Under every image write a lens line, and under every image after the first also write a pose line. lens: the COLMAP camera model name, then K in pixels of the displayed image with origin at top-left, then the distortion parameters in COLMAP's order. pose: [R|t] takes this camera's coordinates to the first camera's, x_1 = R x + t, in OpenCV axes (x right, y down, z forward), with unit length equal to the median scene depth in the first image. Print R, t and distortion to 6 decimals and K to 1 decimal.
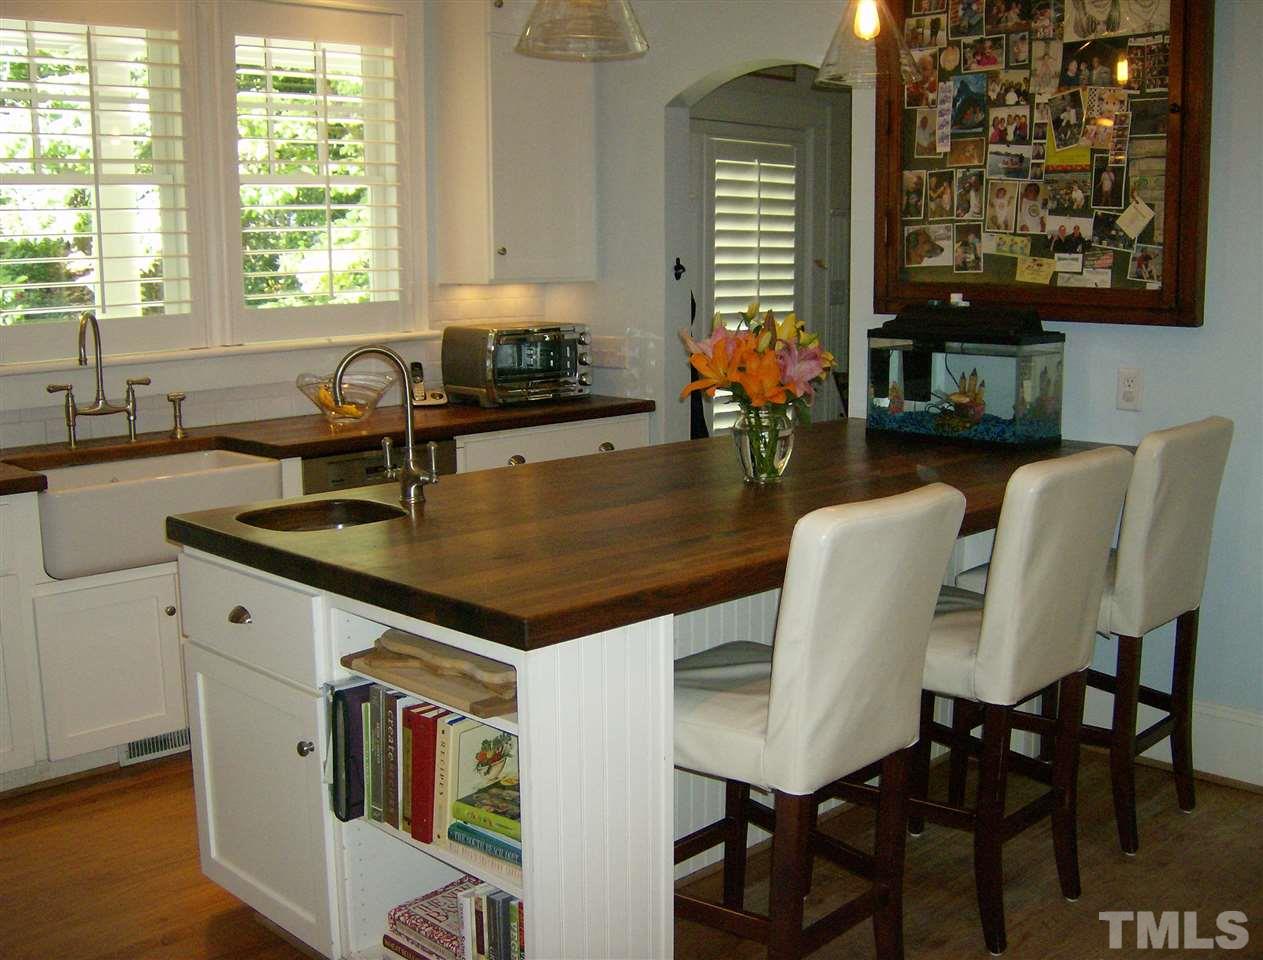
lens RADIAL K [[1401.7, 0, 637.1], [0, 1401.7, 470.7], [0, 0, 1]] dist [-0.150764, 0.000000]
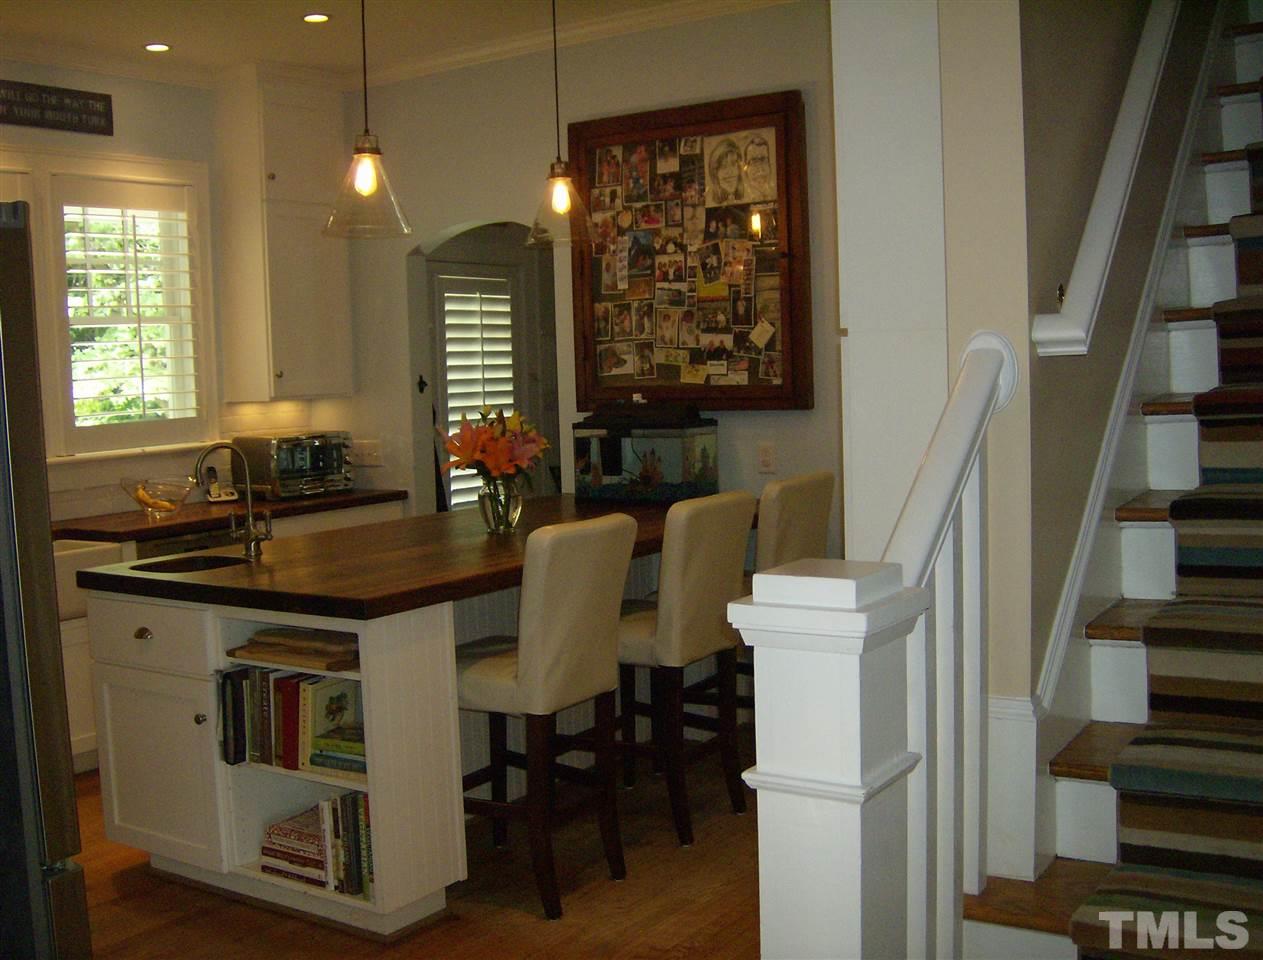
lens RADIAL K [[1401.7, 0, 630.9], [0, 1401.7, 484.4], [0, 0, 1]] dist [-0.150764, 0.000000]
pose [[0.979766, -0.043111, 0.195447, -0.046184], [0.057236, 0.996096, -0.067203, 0.052376], [-0.191787, 0.077030, 0.978409, -0.330646]]
